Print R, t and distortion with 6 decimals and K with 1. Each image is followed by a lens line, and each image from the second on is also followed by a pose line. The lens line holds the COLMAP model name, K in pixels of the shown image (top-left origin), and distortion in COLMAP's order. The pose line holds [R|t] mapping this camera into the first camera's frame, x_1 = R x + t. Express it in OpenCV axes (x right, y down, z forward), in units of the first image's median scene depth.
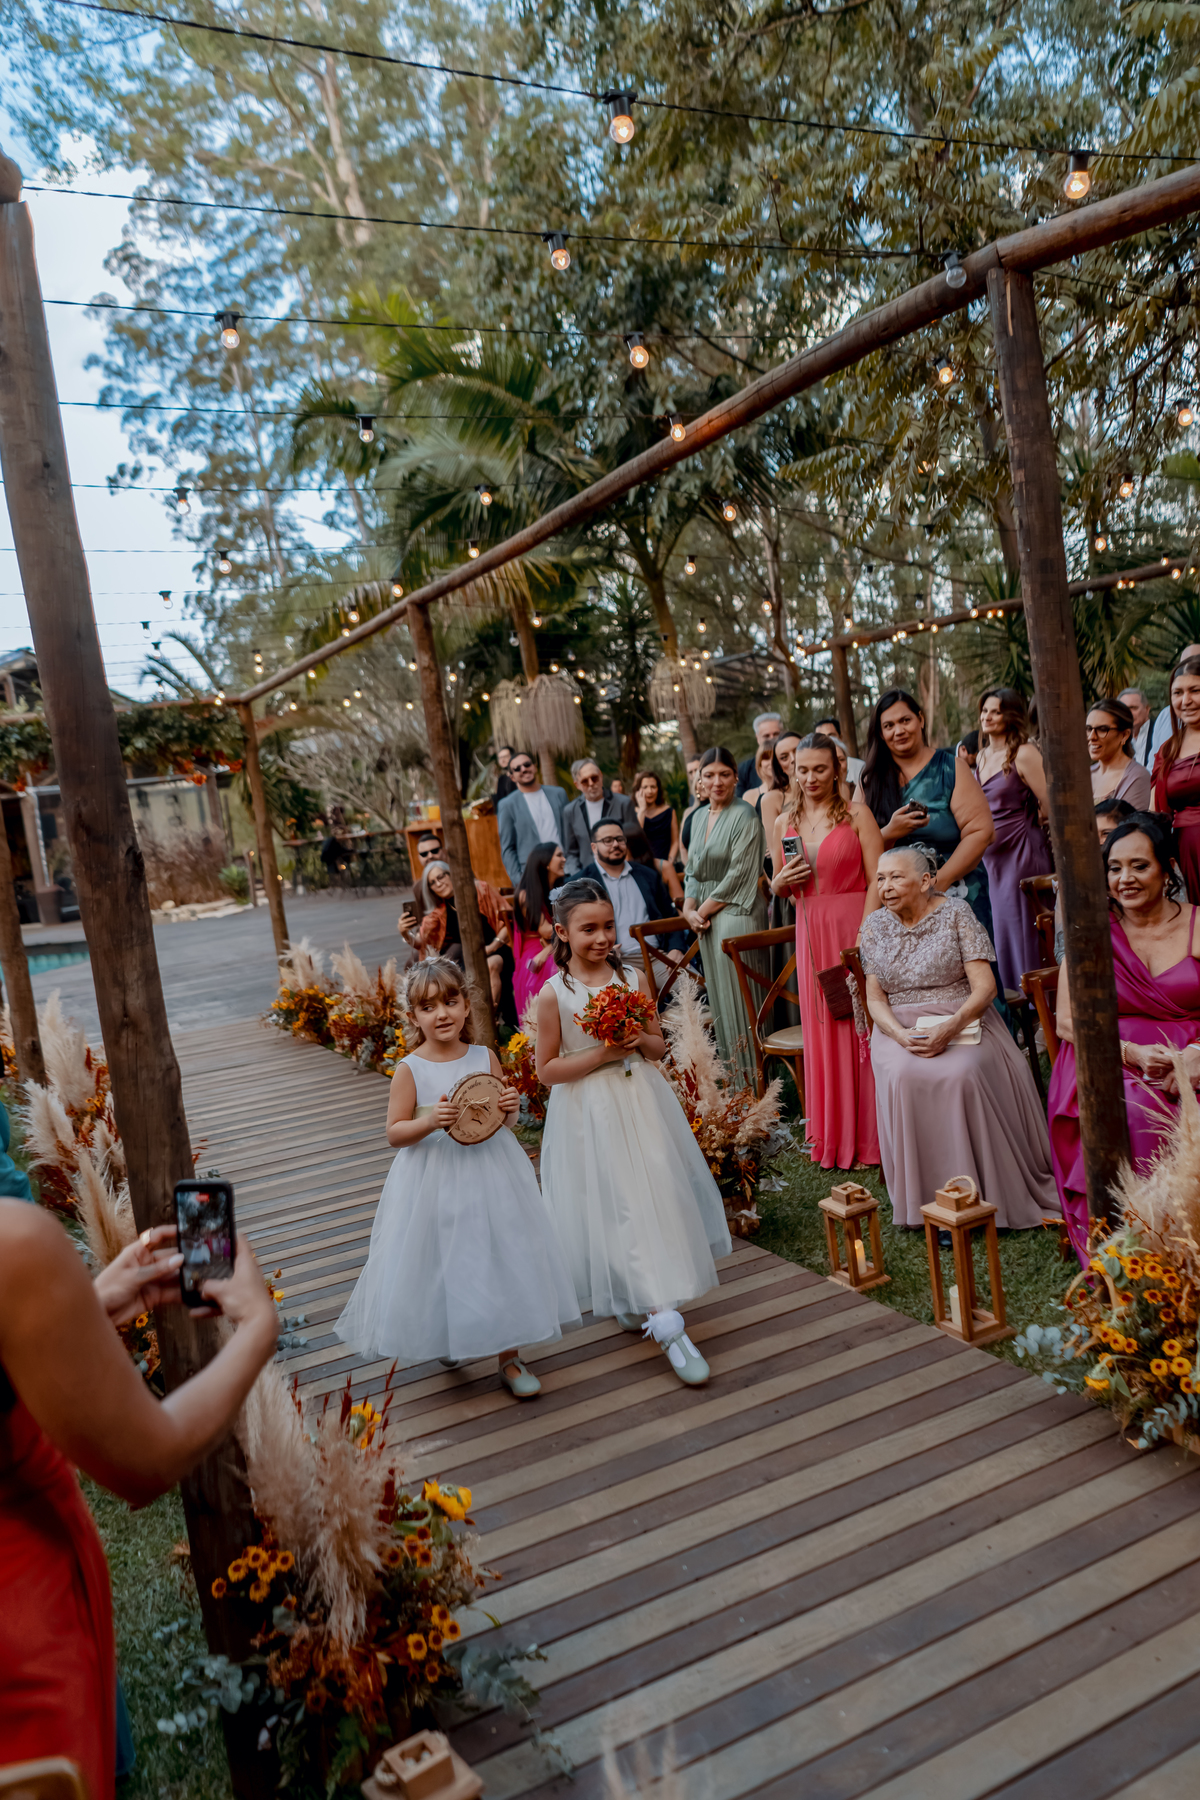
lens RADIAL K [[1378.4, 0, 597.1], [0, 1378.4, 904.0], [0, 0, 1]] dist [-0.008703, 0.004055]
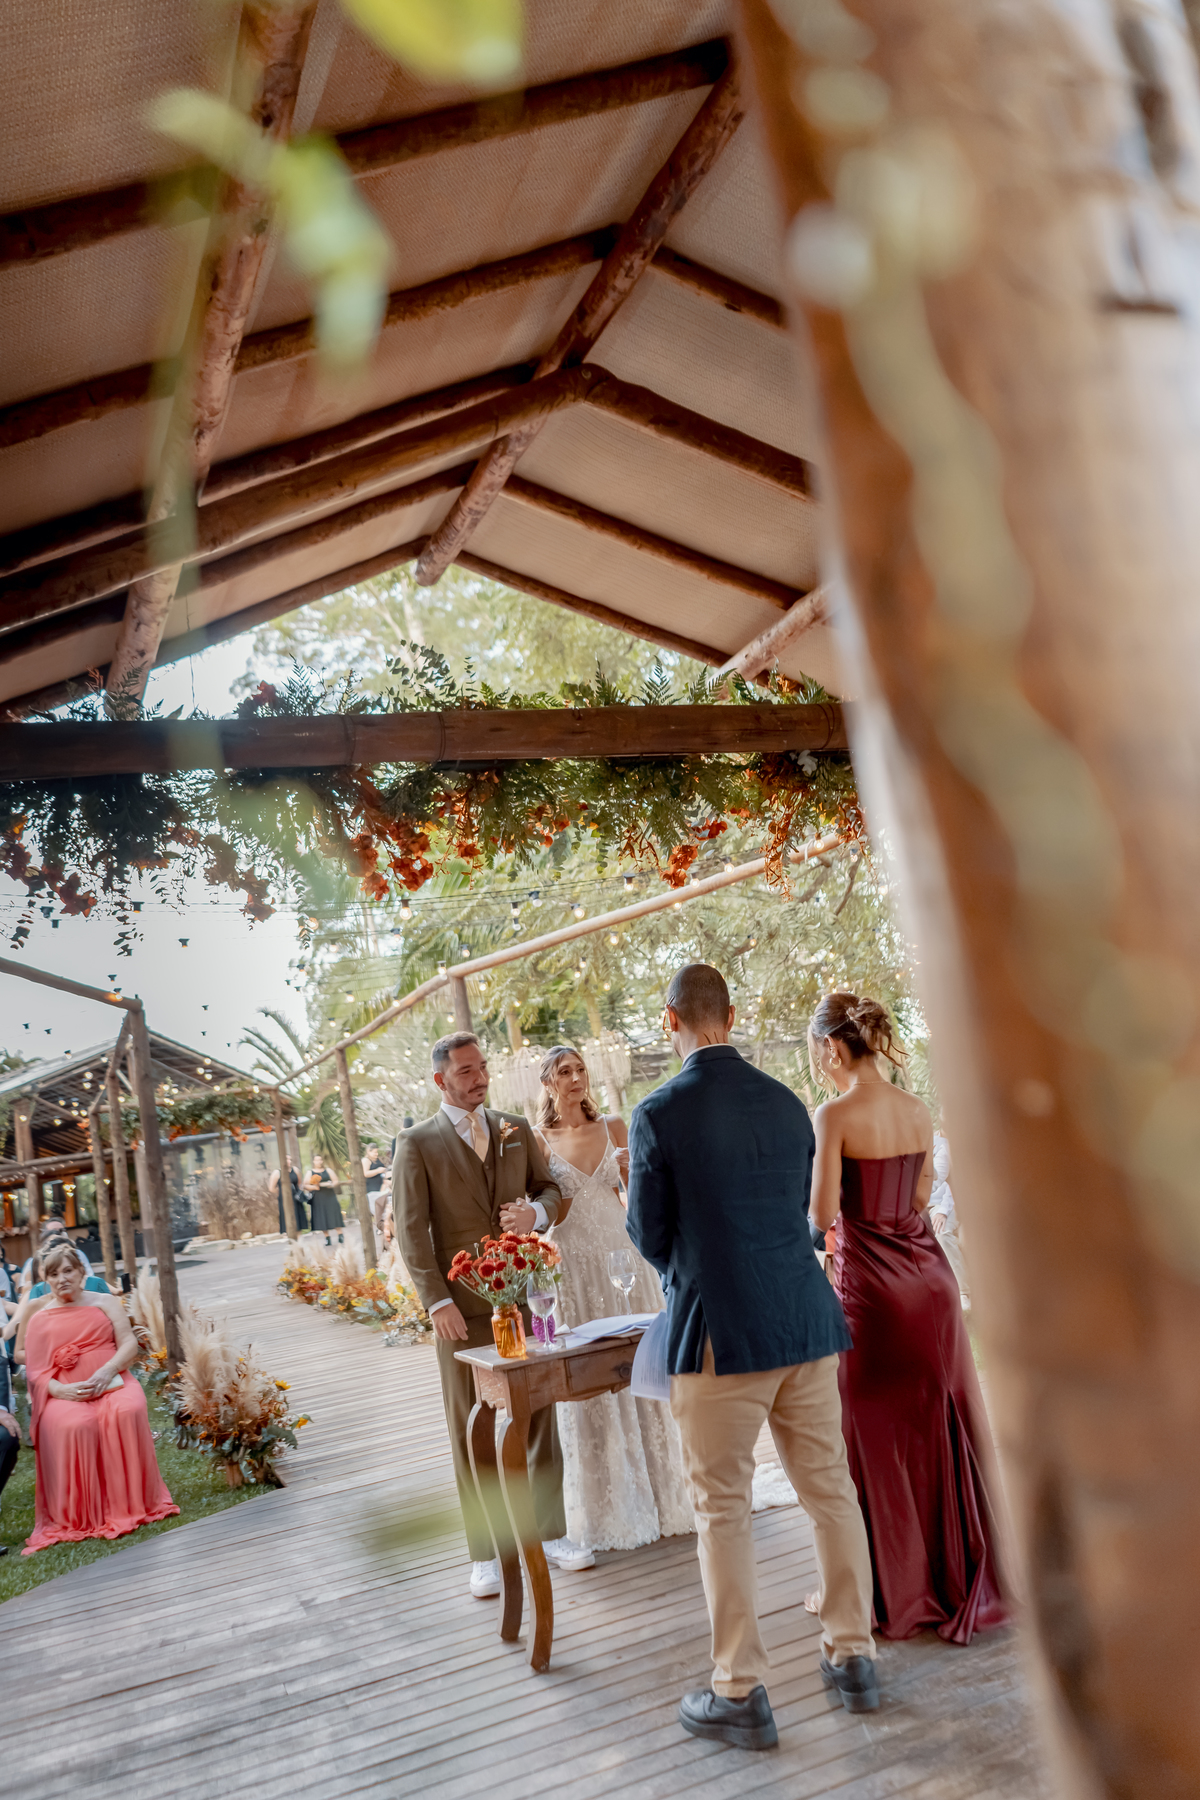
lens RADIAL K [[1378.4, 0, 597.1], [0, 1378.4, 904.0], [0, 0, 1]] dist [-0.008703, 0.004055]
pose [[0.996767, -0.038518, -0.070510, 0.119964], [0.020508, 0.970493, -0.240254, 0.018638], [0.077683, 0.238031, 0.968146, -0.287267]]
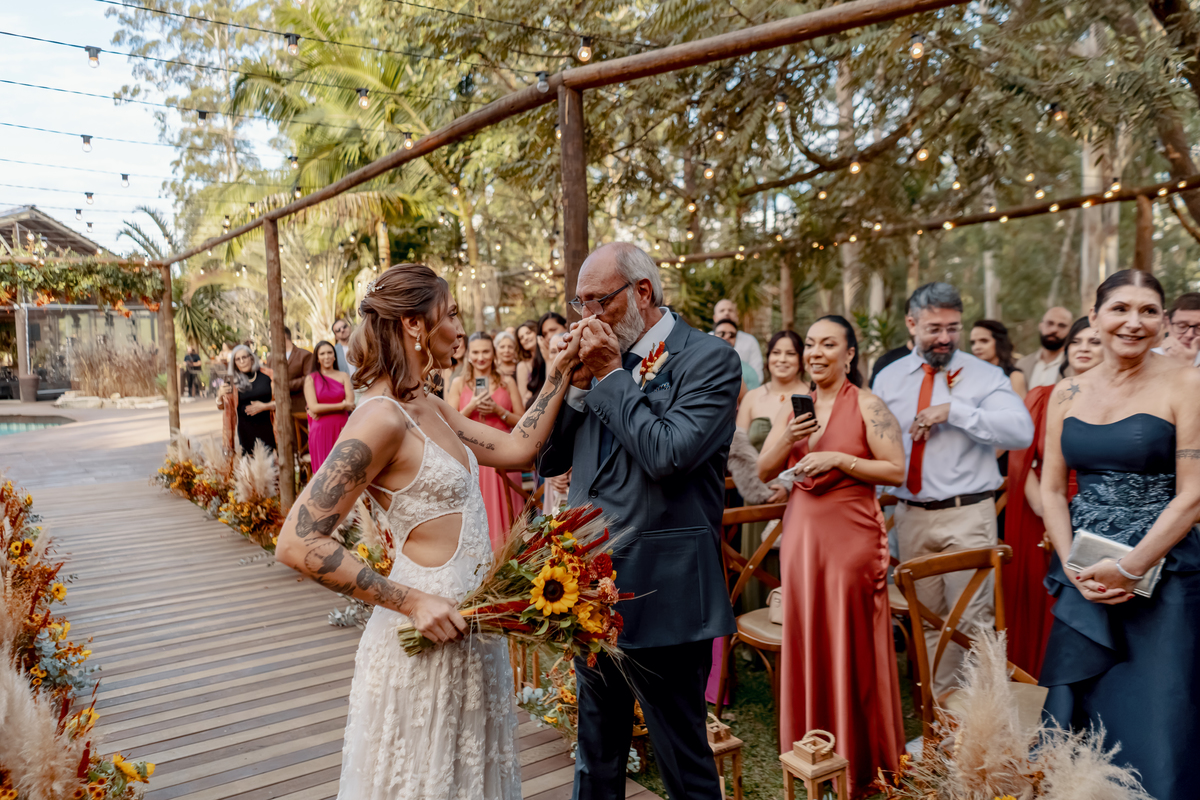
lens RADIAL K [[923.6, 0, 581.6], [0, 923.6, 387.7], [0, 0, 1]] dist [0.005322, 0.001312]
pose [[0.984258, 0.096062, 0.148349, 0.025149], [-0.089333, 0.994675, -0.051392, -0.001993], [-0.152496, 0.037330, 0.987599, -0.024629]]
